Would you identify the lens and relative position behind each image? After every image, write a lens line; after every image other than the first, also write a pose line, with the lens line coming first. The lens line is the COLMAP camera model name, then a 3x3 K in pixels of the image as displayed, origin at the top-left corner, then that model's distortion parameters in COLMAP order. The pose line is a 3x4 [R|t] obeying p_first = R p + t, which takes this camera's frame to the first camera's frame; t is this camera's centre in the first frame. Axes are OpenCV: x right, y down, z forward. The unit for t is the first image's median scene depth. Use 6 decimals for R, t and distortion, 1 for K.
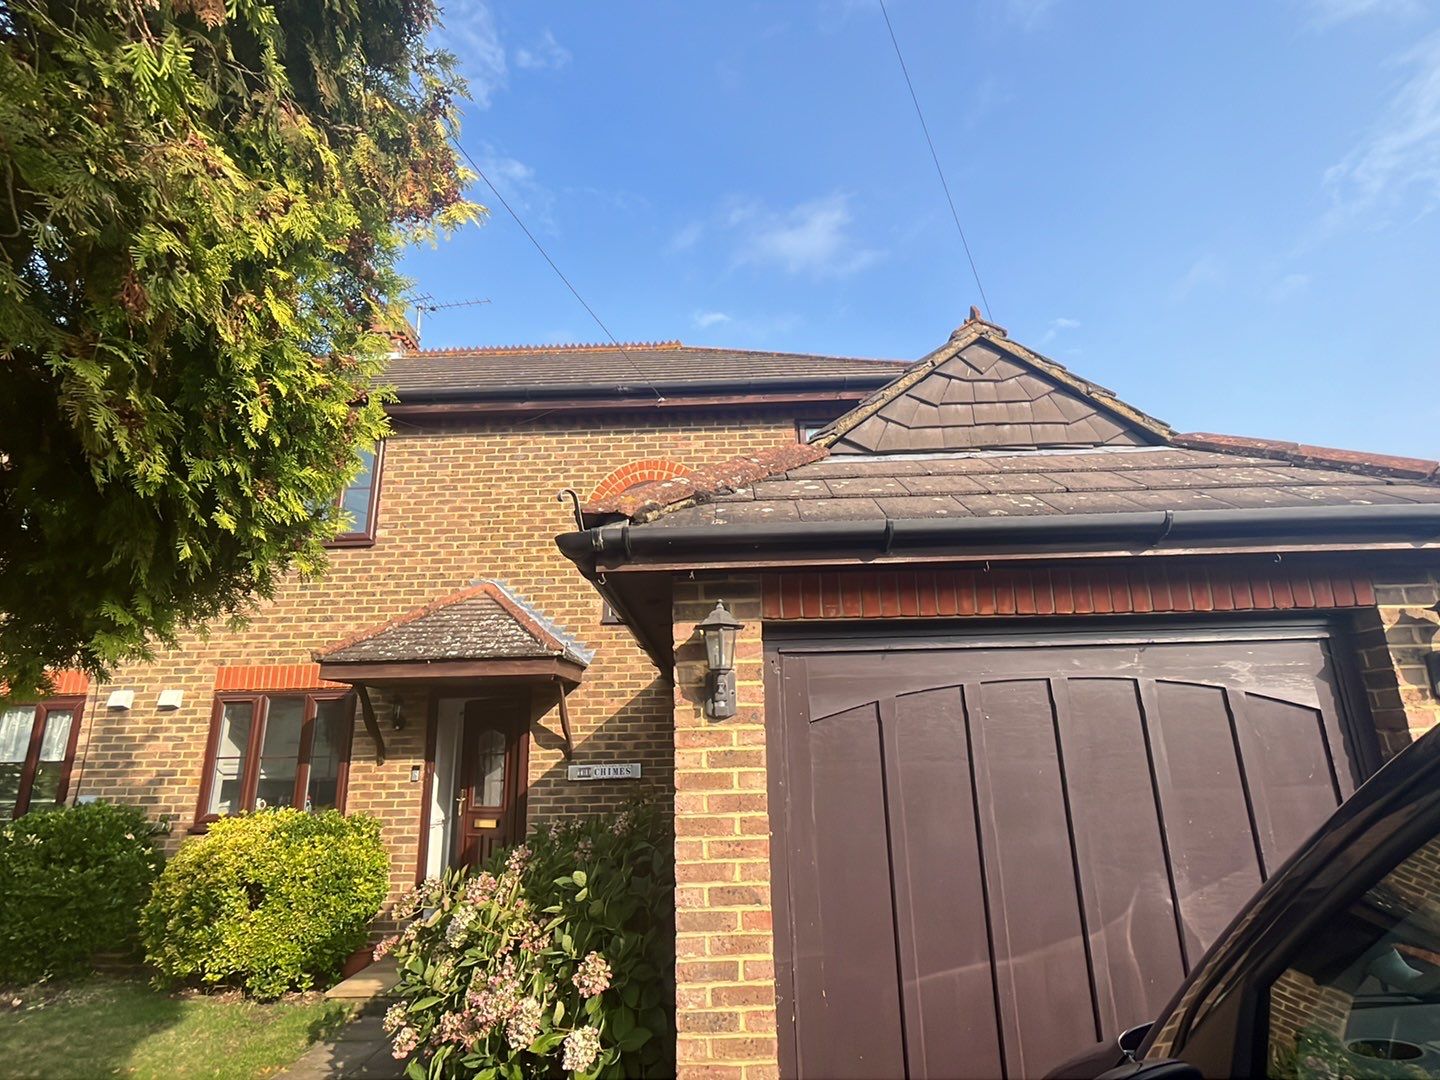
lens RADIAL K [[766.8, 0, 721.2], [0, 766.8, 537.6], [0, 0, 1]] dist [-0.016688, -0.000287]
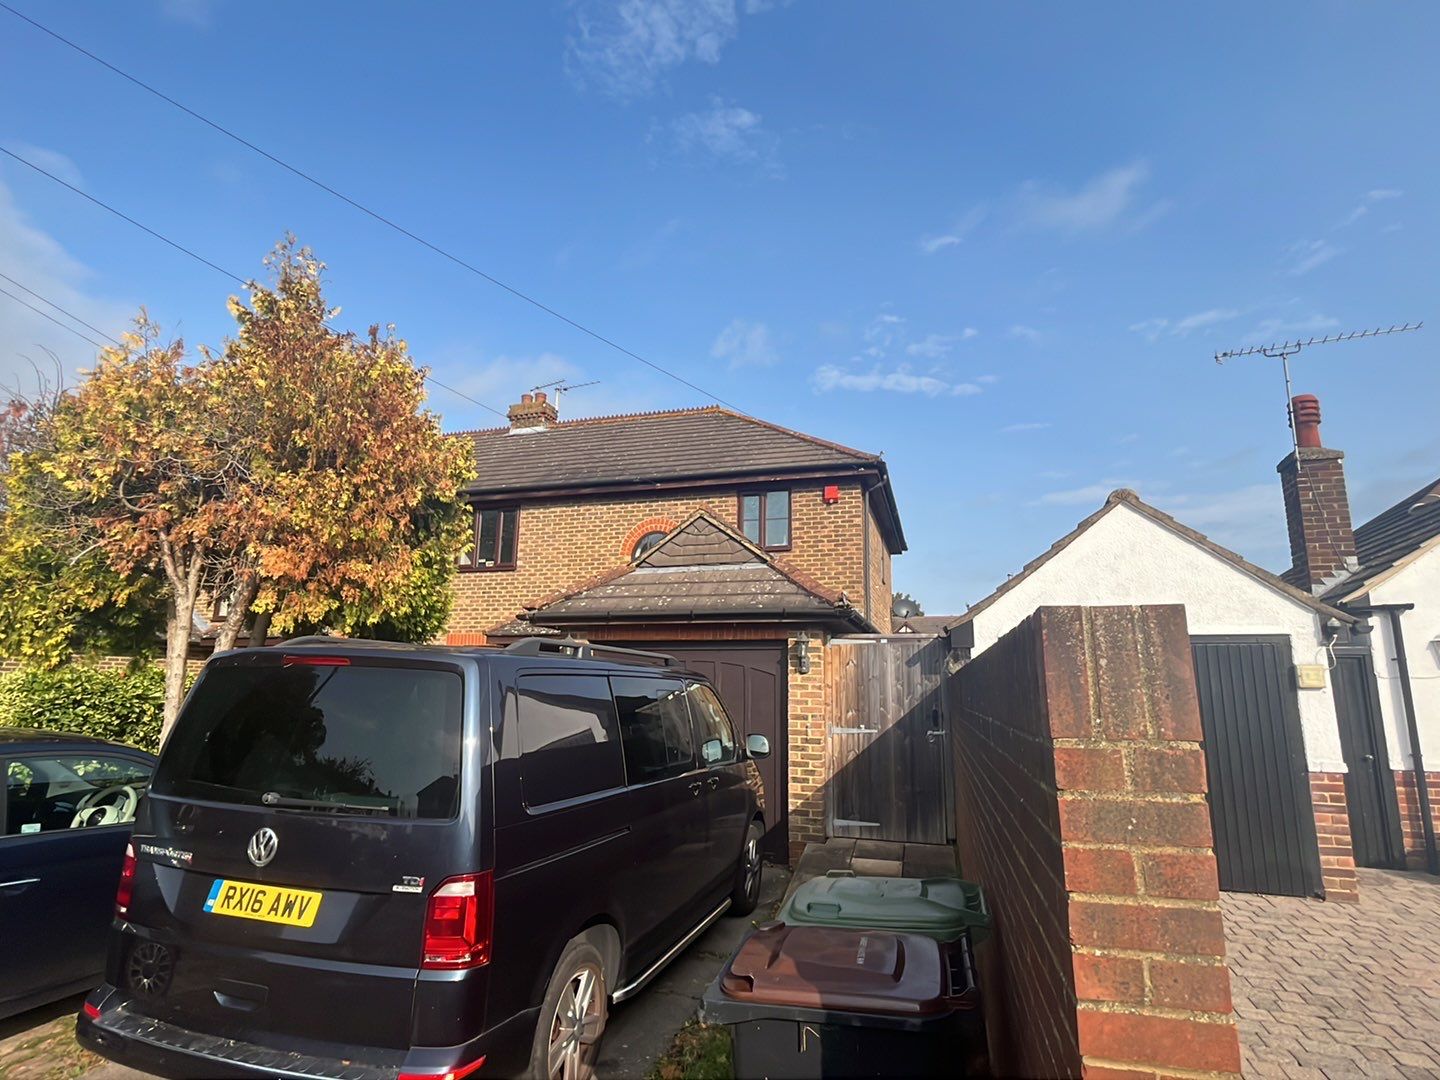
lens RADIAL K [[766.8, 0, 721.2], [0, 766.8, 537.6], [0, 0, 1]] dist [-0.016688, -0.000287]
pose [[0.962914, -0.020329, -0.269042, 0.534274], [0.043587, 0.995780, 0.080757, -0.197586], [0.266265, -0.089488, 0.959737, -0.656322]]
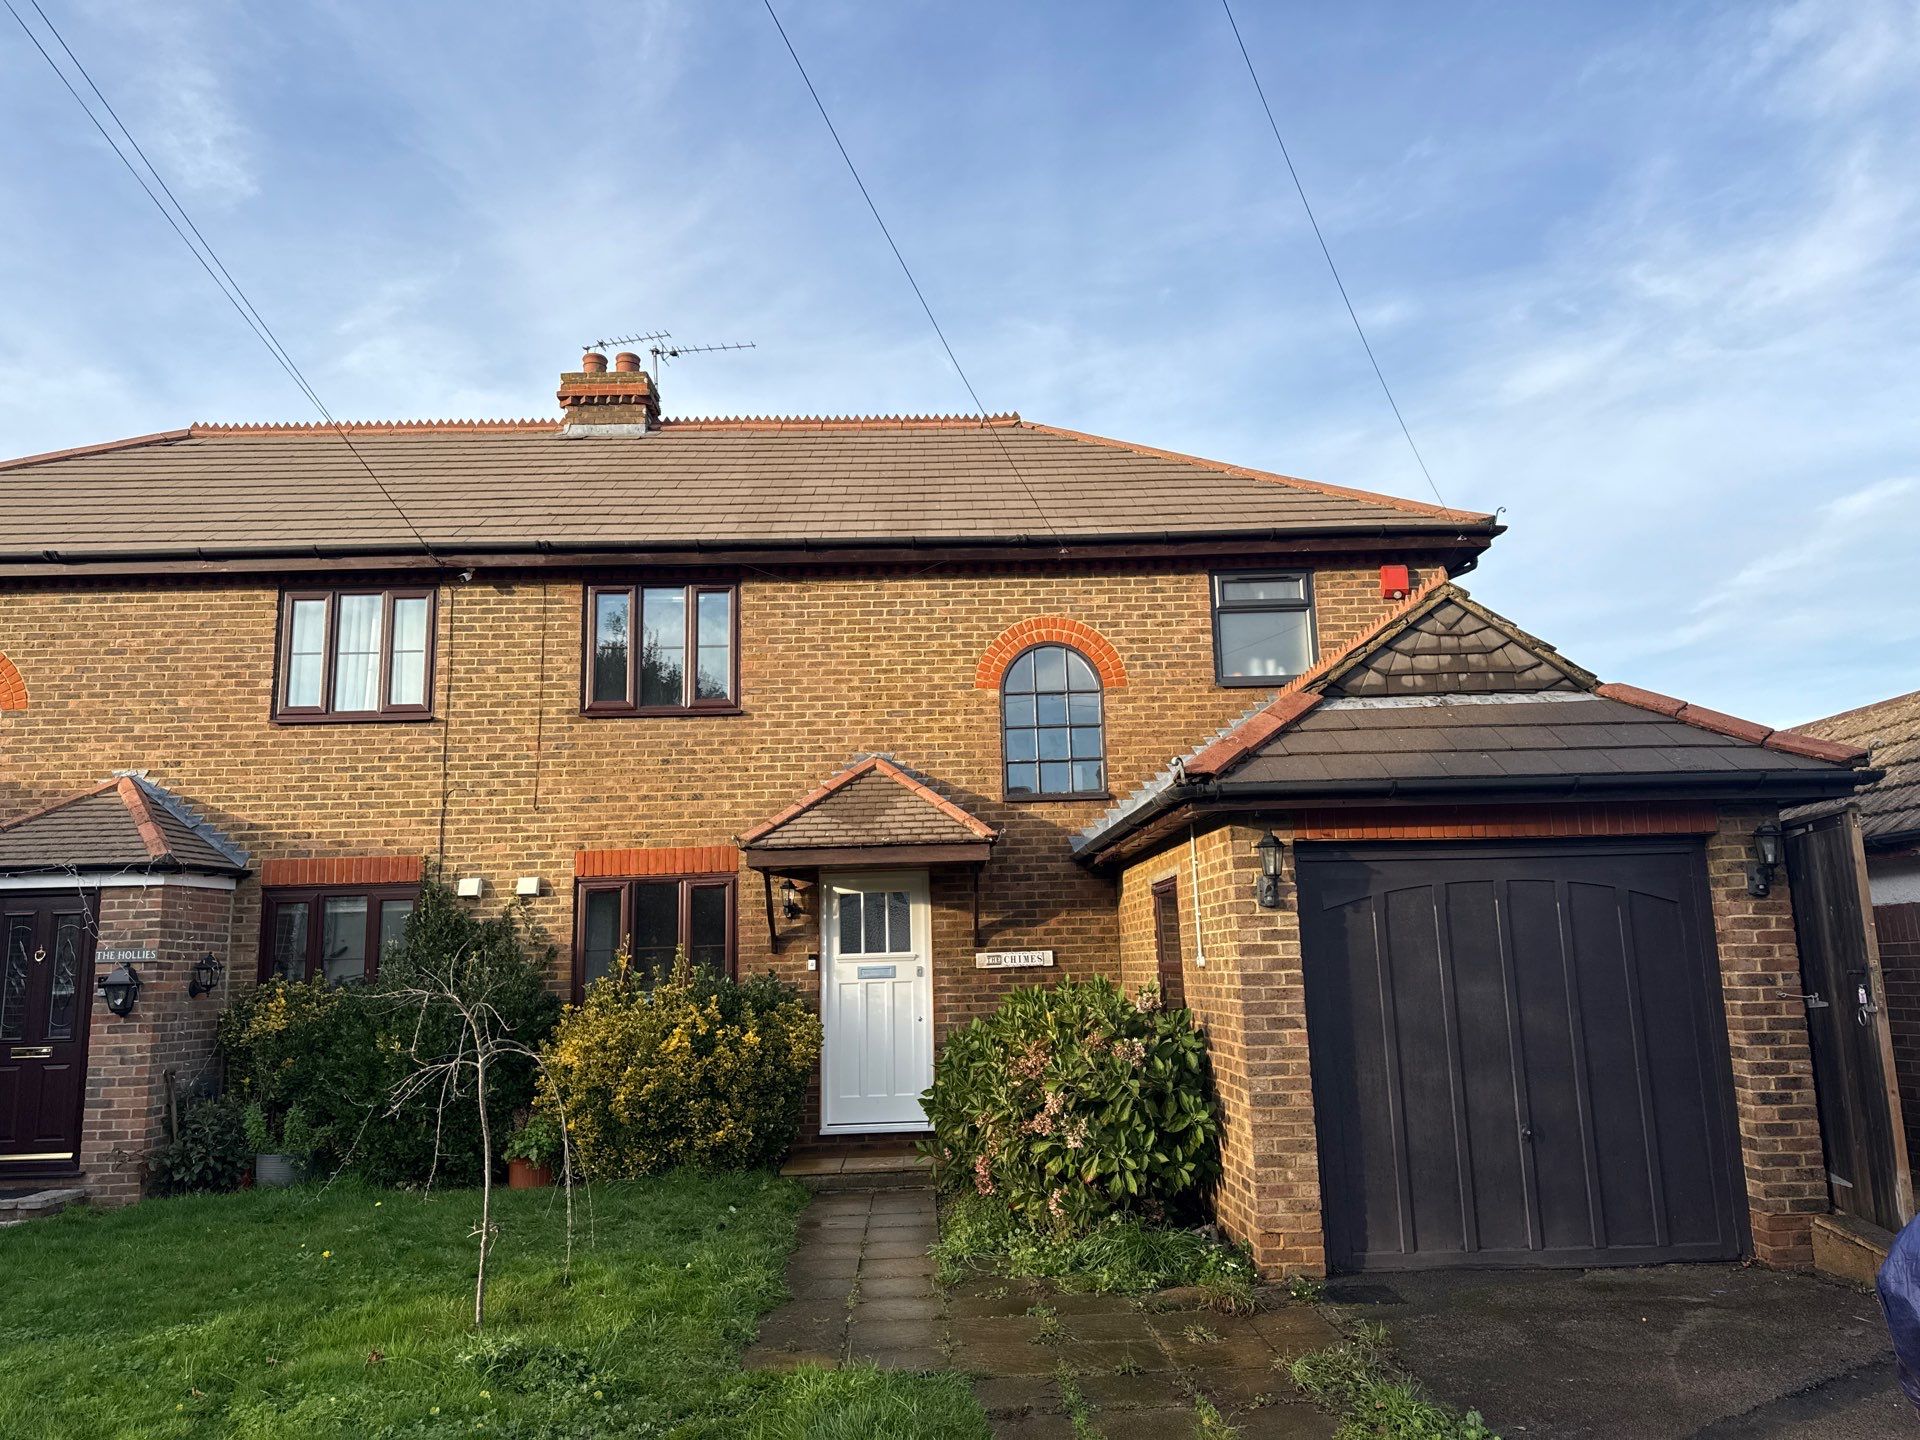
lens RADIAL K [[1354.4, 0, 960.0], [0, 1354.4, 720.0], [0, 0, 1]] dist [0.103576, -0.156006]
pose [[0.998941, 0.003702, 0.045859, -0.272405], [-0.008370, 0.994746, 0.102031, -0.146154], [-0.045240, -0.102307, 0.993724, -0.583580]]
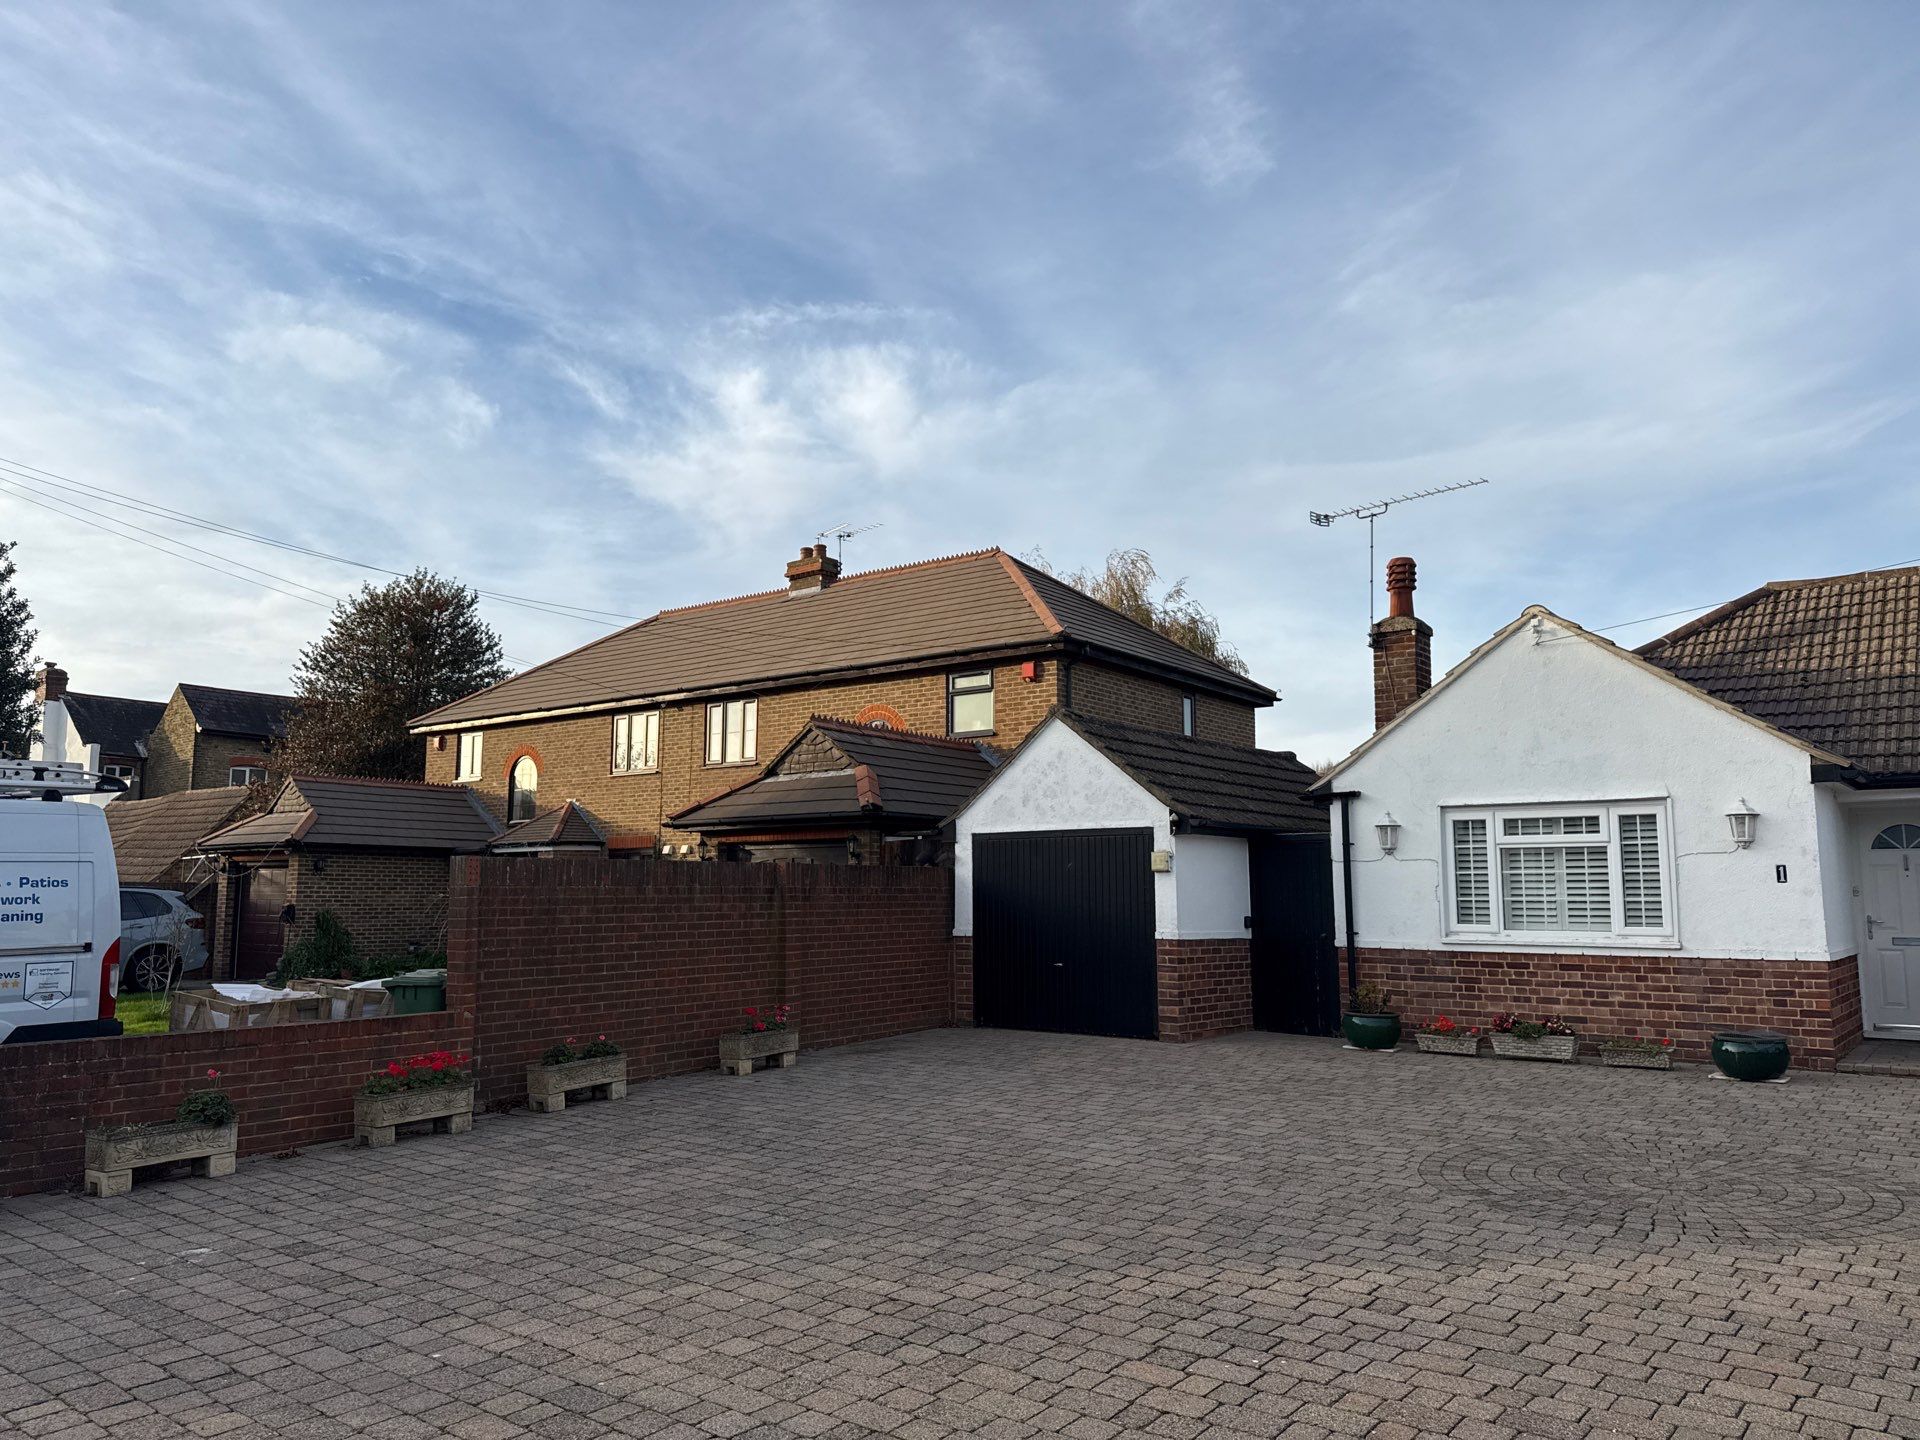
lens RADIAL K [[1354.4, 0, 960.0], [0, 1354.4, 720.0], [0, 0, 1]] dist [0.103576, -0.156006]
pose [[0.812343, -0.055438, -0.580538, 1.770565], [0.147620, 0.982598, 0.112732, -0.378677], [0.564187, -0.177276, 0.806391, -1.271517]]
